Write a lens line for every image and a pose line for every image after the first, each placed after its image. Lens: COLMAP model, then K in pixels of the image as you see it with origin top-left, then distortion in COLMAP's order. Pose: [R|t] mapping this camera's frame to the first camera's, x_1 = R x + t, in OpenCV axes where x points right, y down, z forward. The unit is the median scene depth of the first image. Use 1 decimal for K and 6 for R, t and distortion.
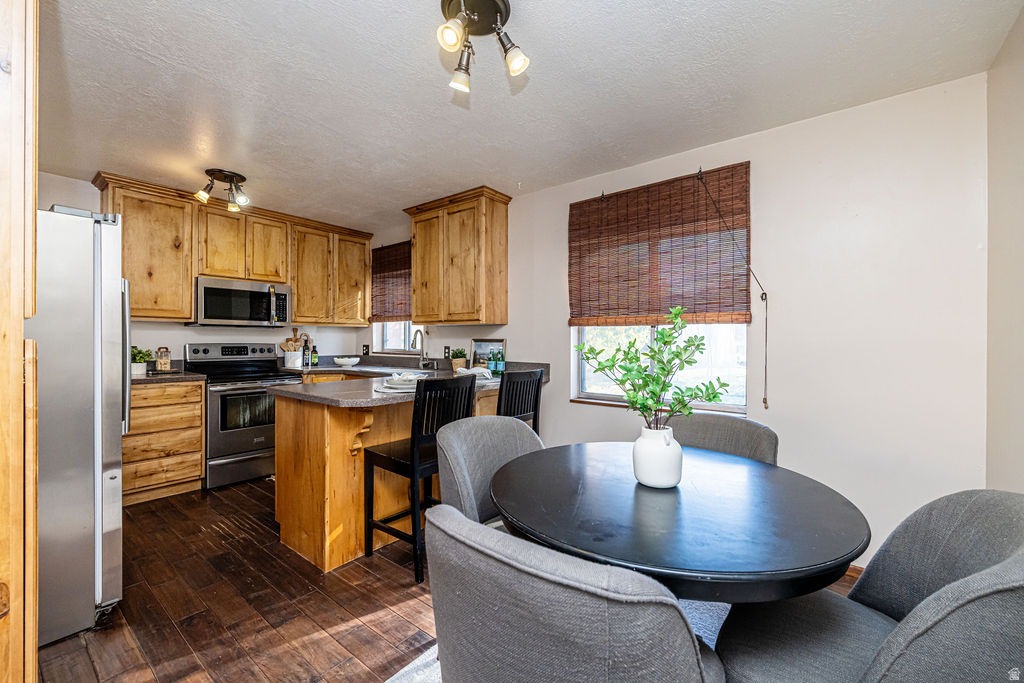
lens RADIAL K [[464.9, 0, 481.0], [0, 464.9, 340.7], [0, 0, 1]] dist [-0.000157, -0.000002]
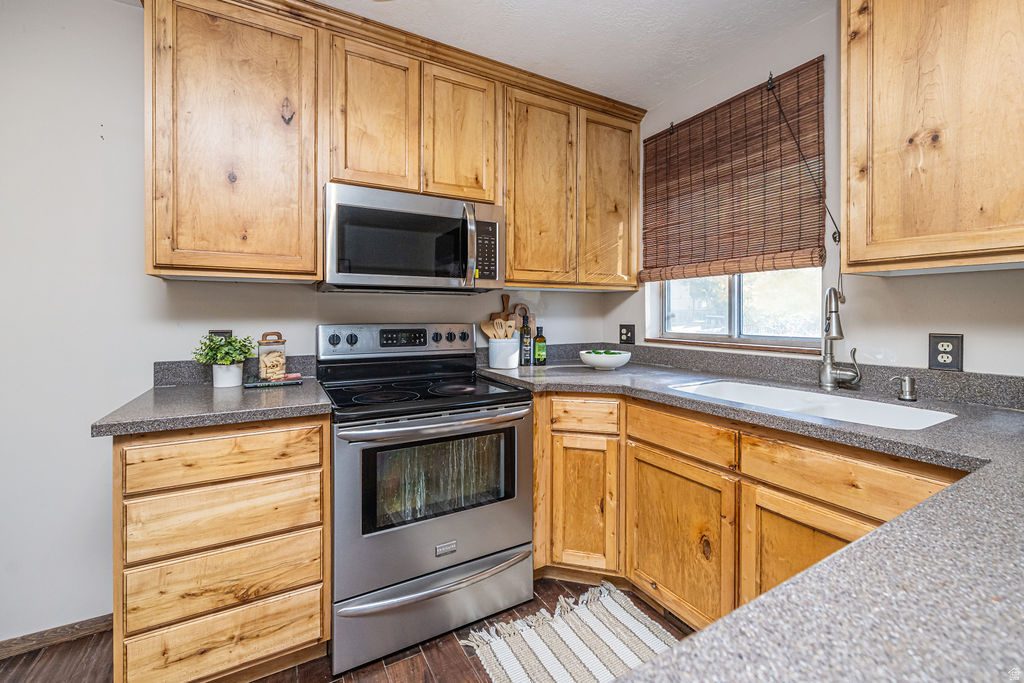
lens RADIAL K [[413.0, 0, 497.0], [0, 413.0, 316.9], [0, 0, 1]] dist [0.001227, -0.000047]
pose [[0.948899, -0.003002, -0.315566, -0.278463], [0.004155, 0.999987, 0.002981, -0.002732], [0.315552, -0.004140, 0.948899, 0.583177]]
